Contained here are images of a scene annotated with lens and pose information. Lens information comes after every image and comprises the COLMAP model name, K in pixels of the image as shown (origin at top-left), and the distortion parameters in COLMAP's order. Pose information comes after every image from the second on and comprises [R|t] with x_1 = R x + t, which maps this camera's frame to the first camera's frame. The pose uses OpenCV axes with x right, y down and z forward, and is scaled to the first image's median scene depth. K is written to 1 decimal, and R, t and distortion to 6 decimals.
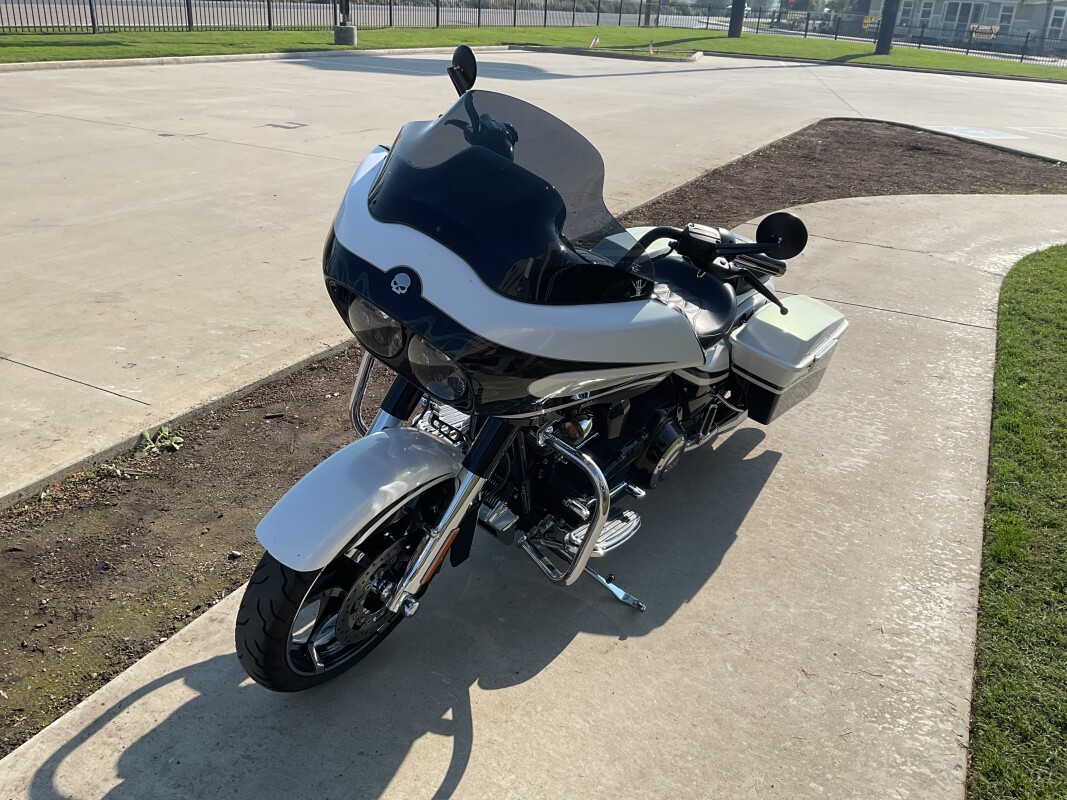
lens RADIAL K [[876.3, 0, 537.6], [0, 876.3, 405.2], [0, 0, 1]] dist [0.027499, -0.063640]
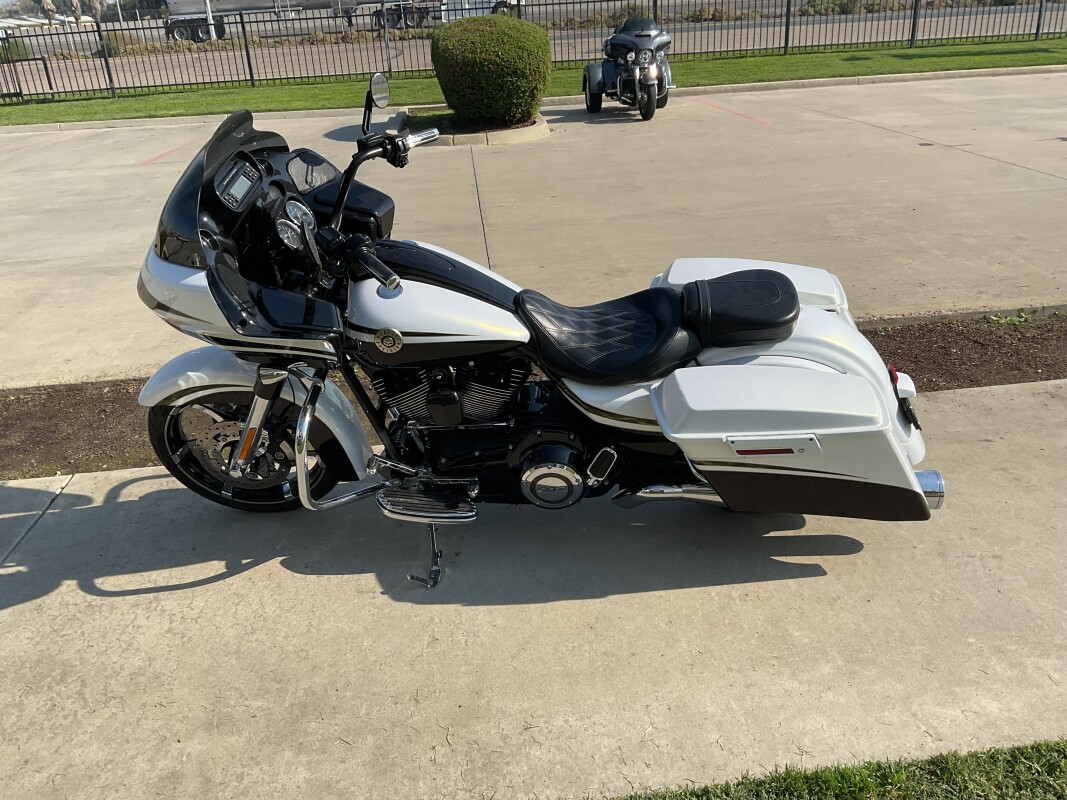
lens RADIAL K [[887.0, 0, 533.5], [0, 887.0, 400.0], [0, 0, 1]] dist [0.011872, -0.039569]
pose [[0.526444, 0.267994, -0.806868, 0.647303], [-0.280167, 0.950698, 0.132969, -0.108270], [0.802723, 0.156057, 0.575572, 0.282853]]
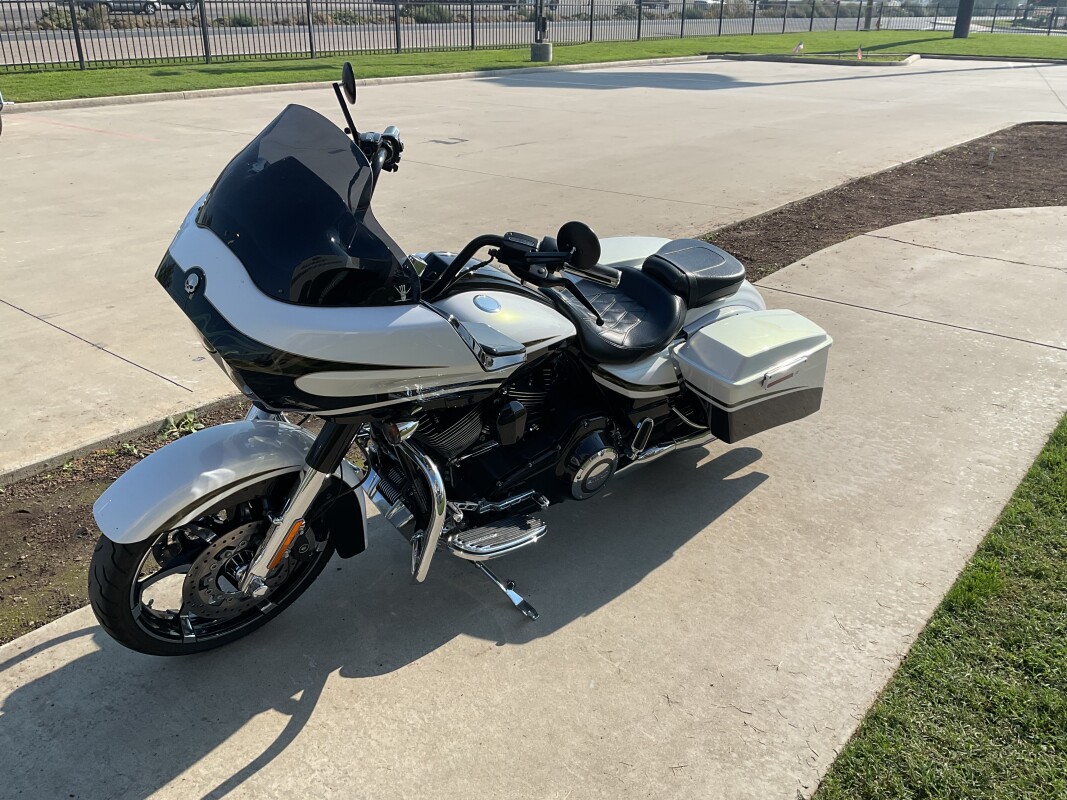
lens RADIAL K [[876.3, 0, 537.6], [0, 876.3, 405.2], [0, 0, 1]] dist [0.027499, -0.063640]
pose [[0.973427, 0.049769, -0.223523, 0.215443], [-0.052540, 0.998598, -0.006464, -0.001917], [0.222888, 0.018036, 0.974677, 0.016225]]
